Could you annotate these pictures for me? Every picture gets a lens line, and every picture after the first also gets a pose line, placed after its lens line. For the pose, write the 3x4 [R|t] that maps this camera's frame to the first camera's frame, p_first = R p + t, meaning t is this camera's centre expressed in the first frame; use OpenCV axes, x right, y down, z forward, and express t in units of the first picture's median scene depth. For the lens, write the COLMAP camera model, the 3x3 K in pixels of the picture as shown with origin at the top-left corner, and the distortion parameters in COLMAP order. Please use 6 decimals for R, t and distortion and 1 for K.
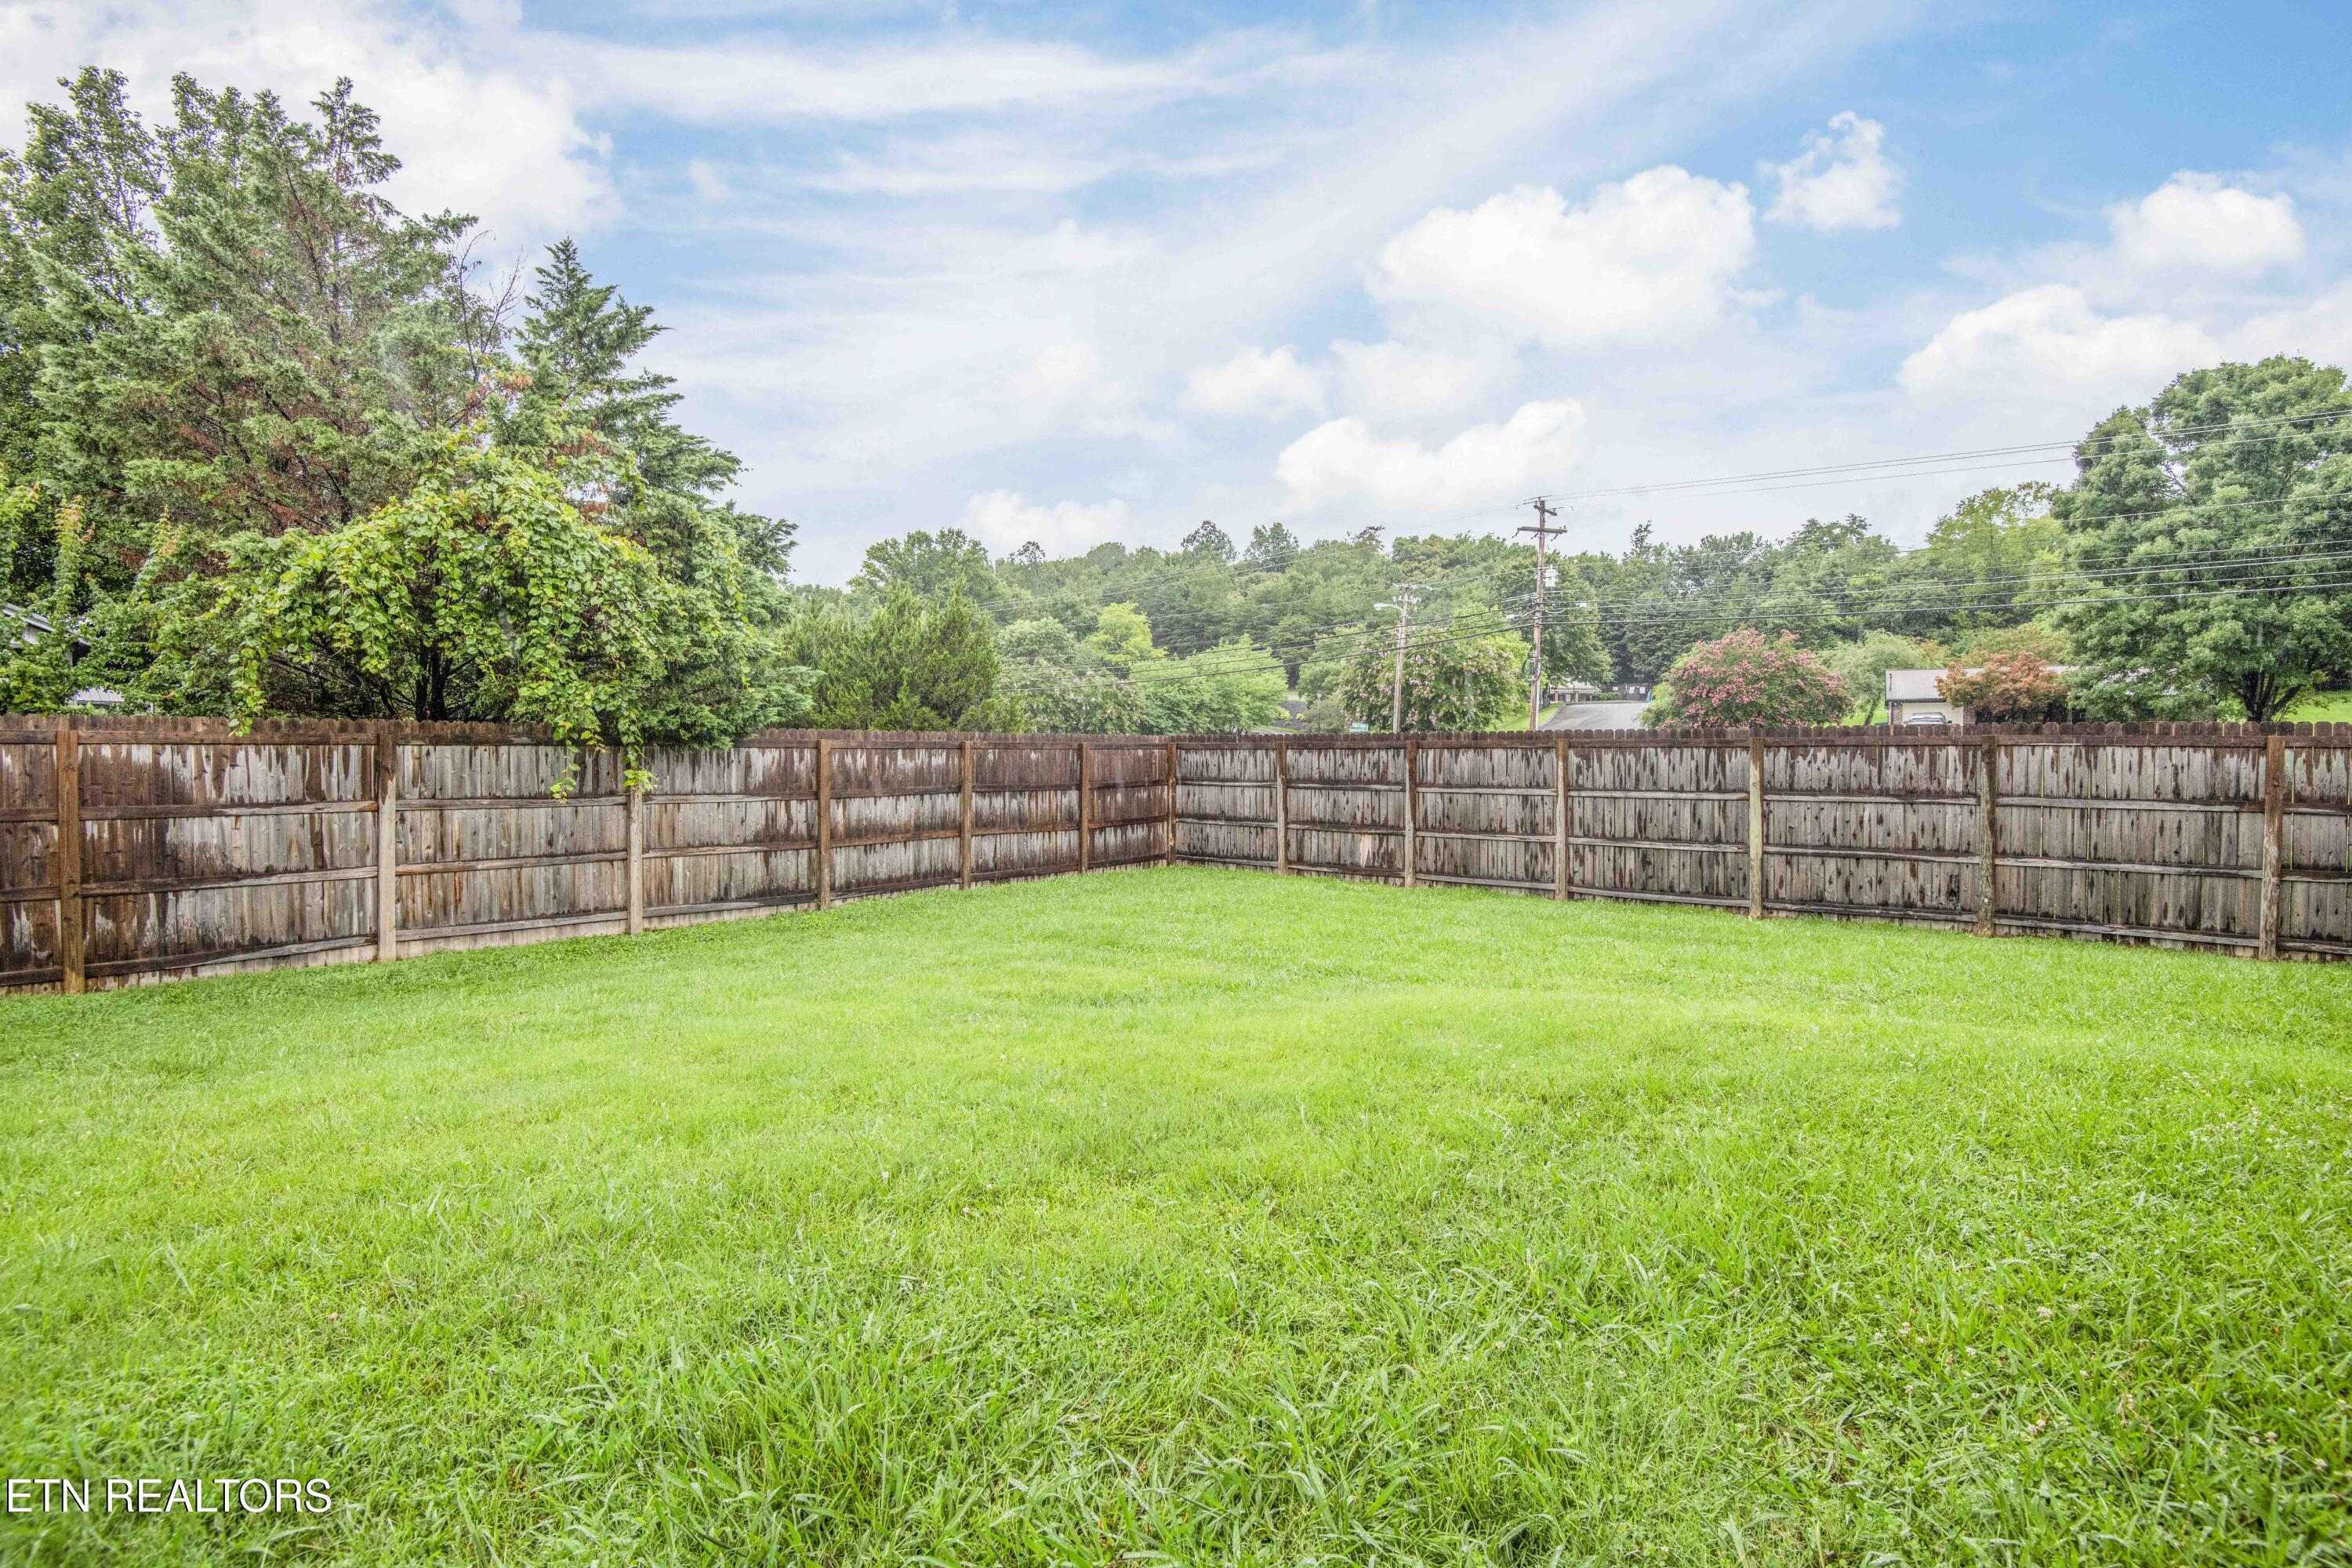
lens RADIAL K [[1079.1, 0, 1187.2], [0, 1079.1, 784.7], [0, 0, 1]] dist [-0.007740, -0.024606]
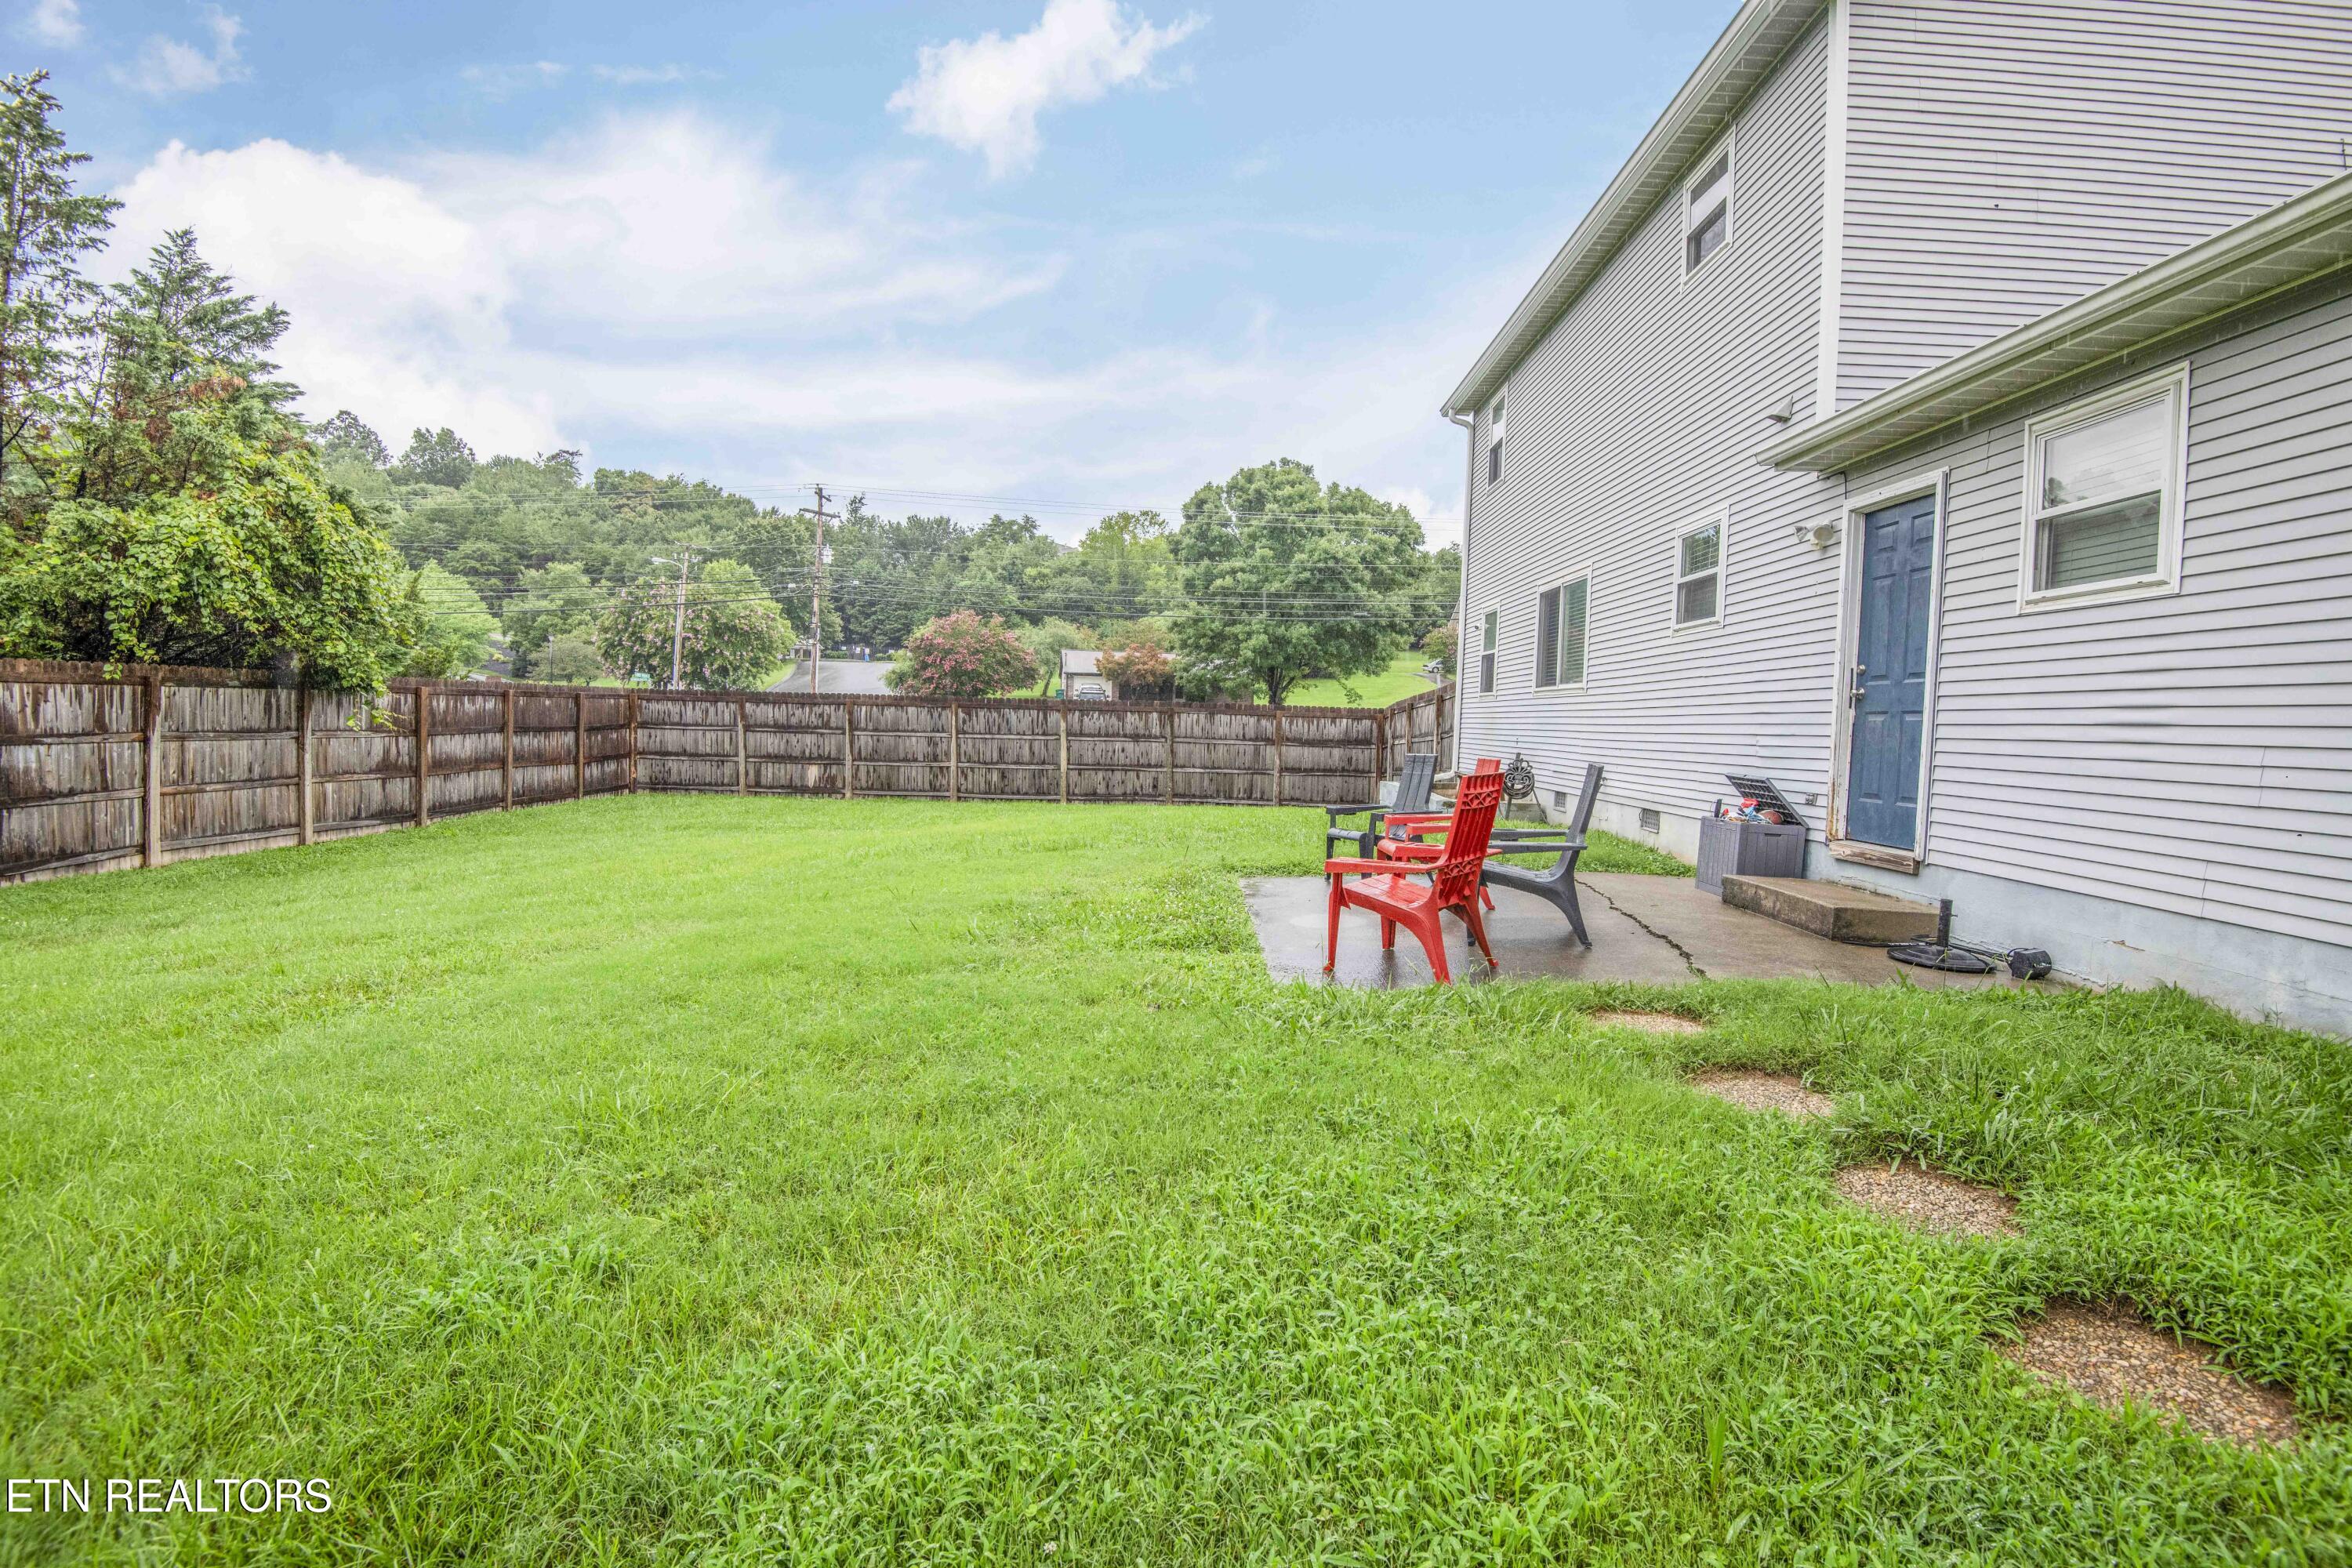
lens RADIAL K [[1078.4, 0, 1186.1], [0, 1078.4, 785.5], [0, 0, 1]] dist [-0.019661, -0.015298]
pose [[0.753291, -0.022569, 0.657300, -0.383794], [-0.007420, 0.999056, 0.042807, 0.009293], [-0.657645, -0.037123, 0.752412, -0.375800]]
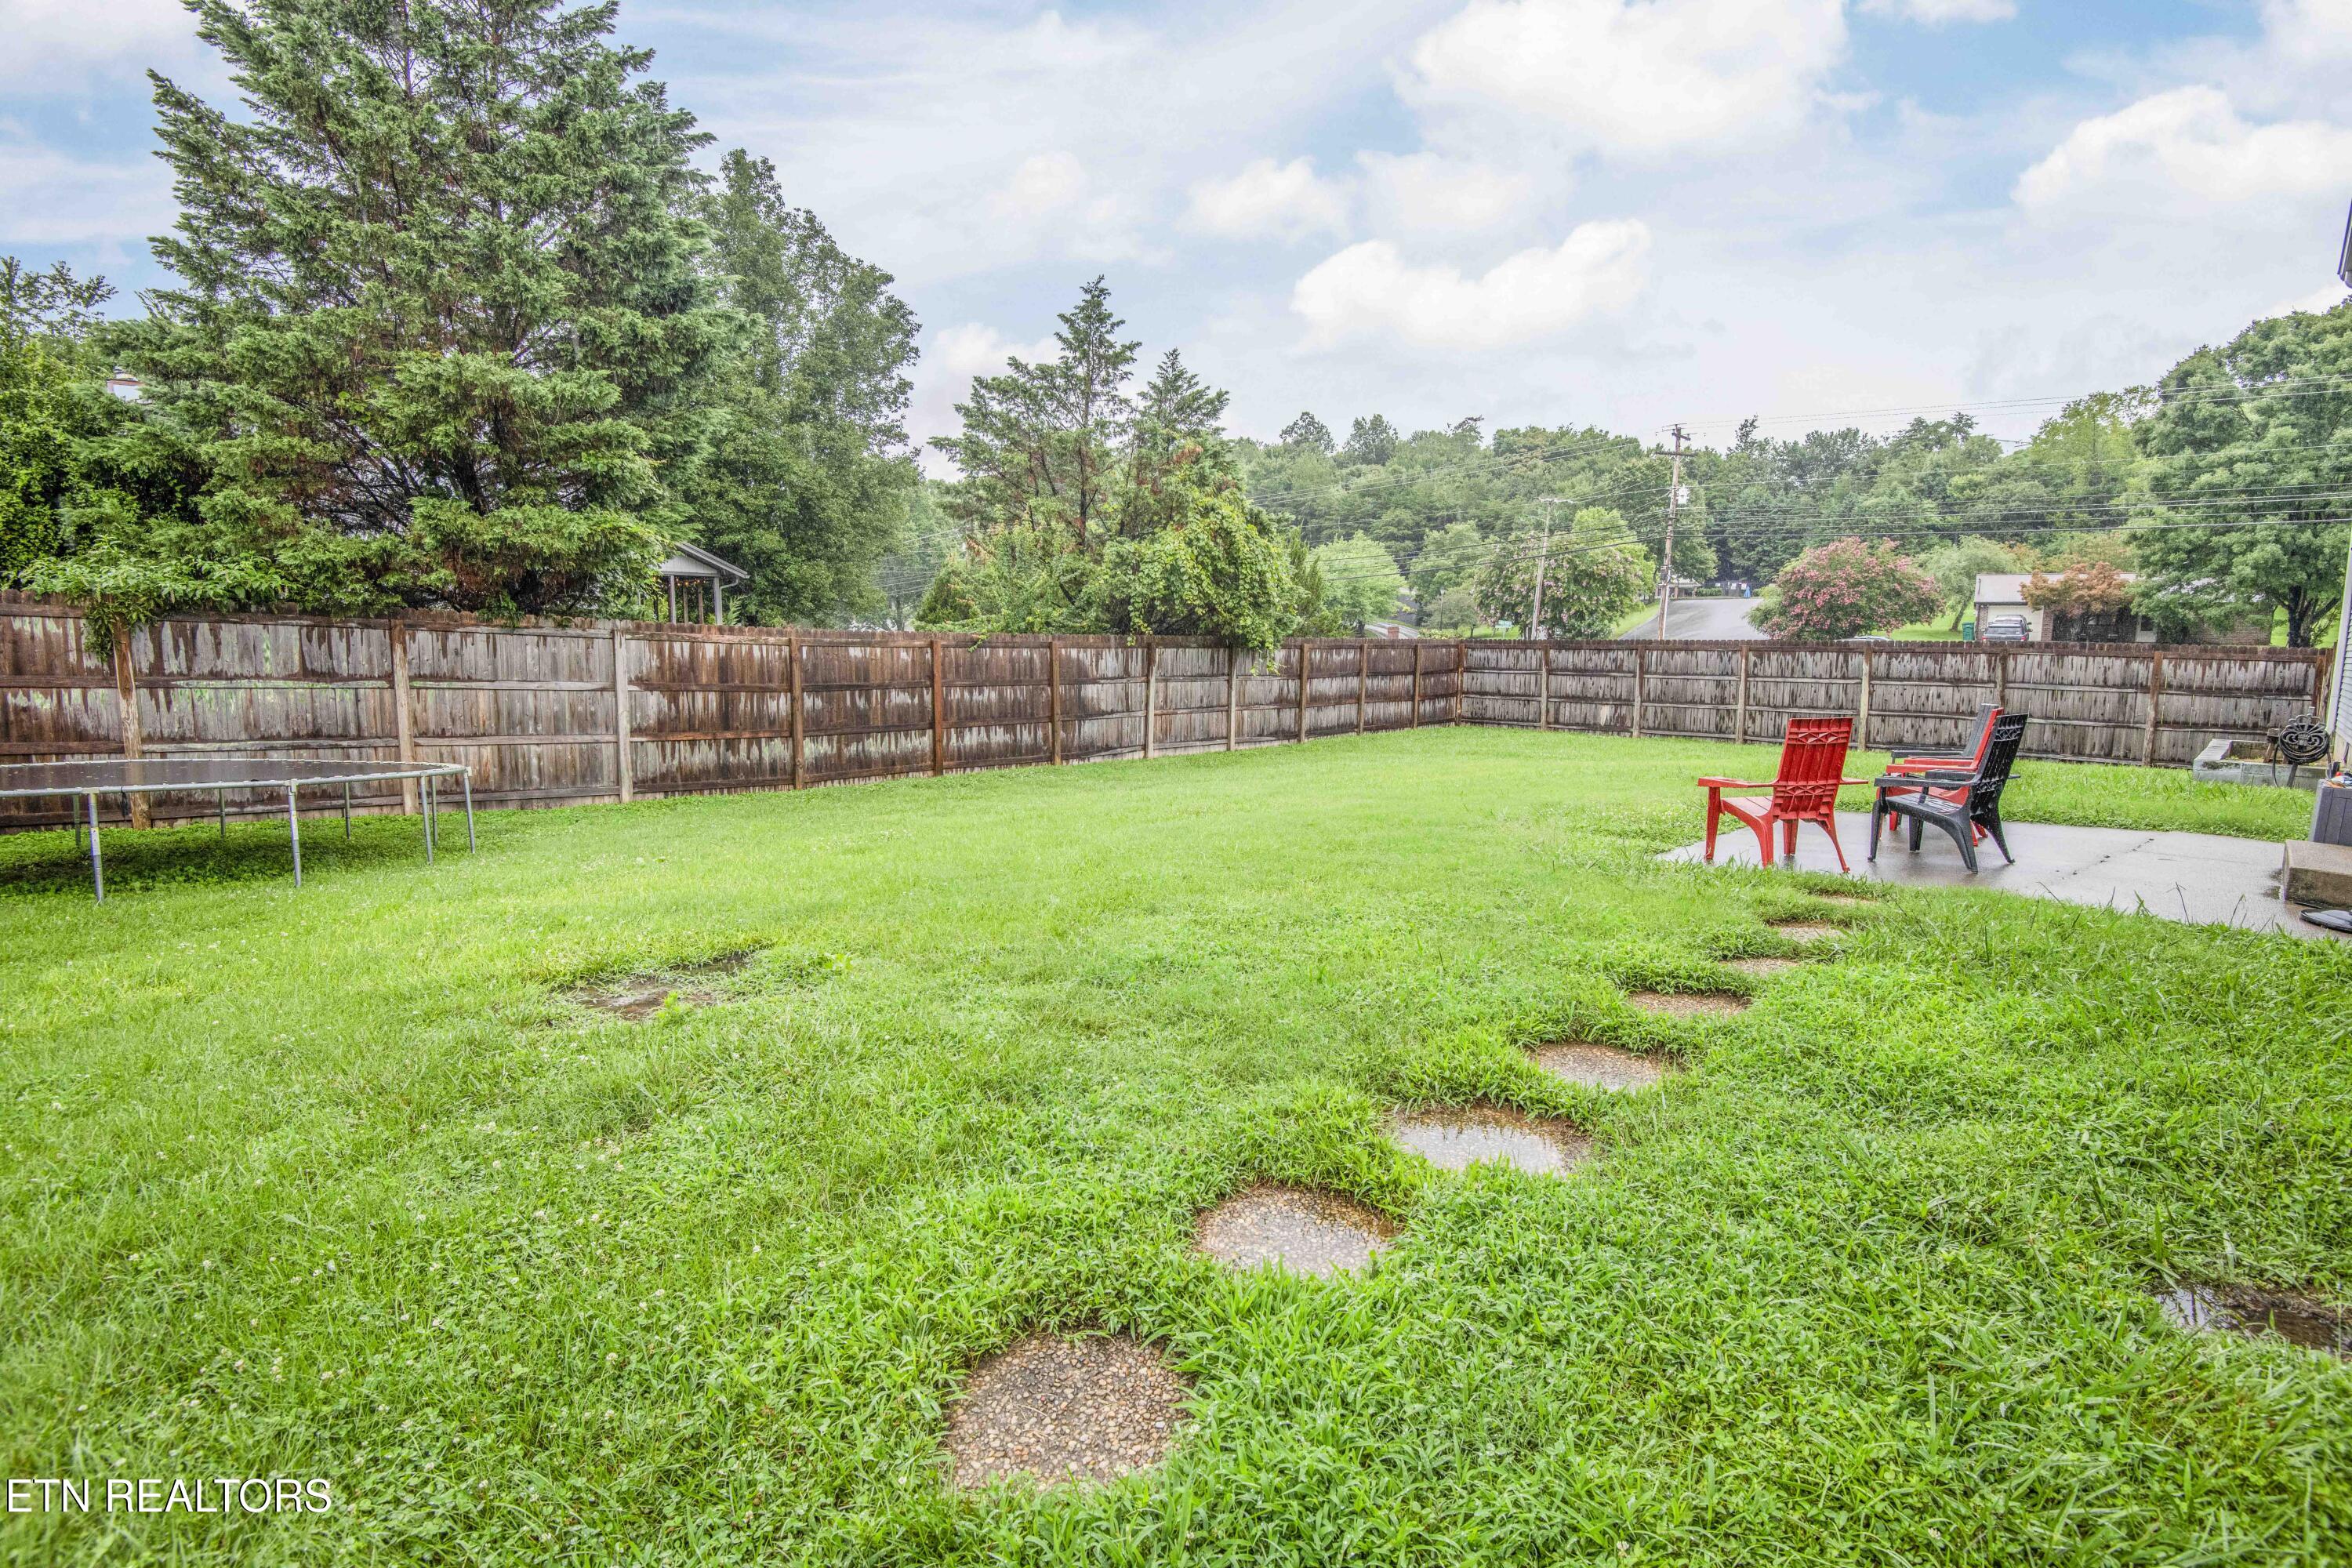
lens RADIAL K [[1078.4, 0, 1186.1], [0, 1078.4, 785.5], [0, 0, 1]] dist [-0.019661, -0.015298]
pose [[0.998024, 0.012529, -0.061569, -0.334395], [-0.006081, 0.994578, 0.103813, 0.004202], [0.062536, -0.103233, 0.992689, -0.579567]]
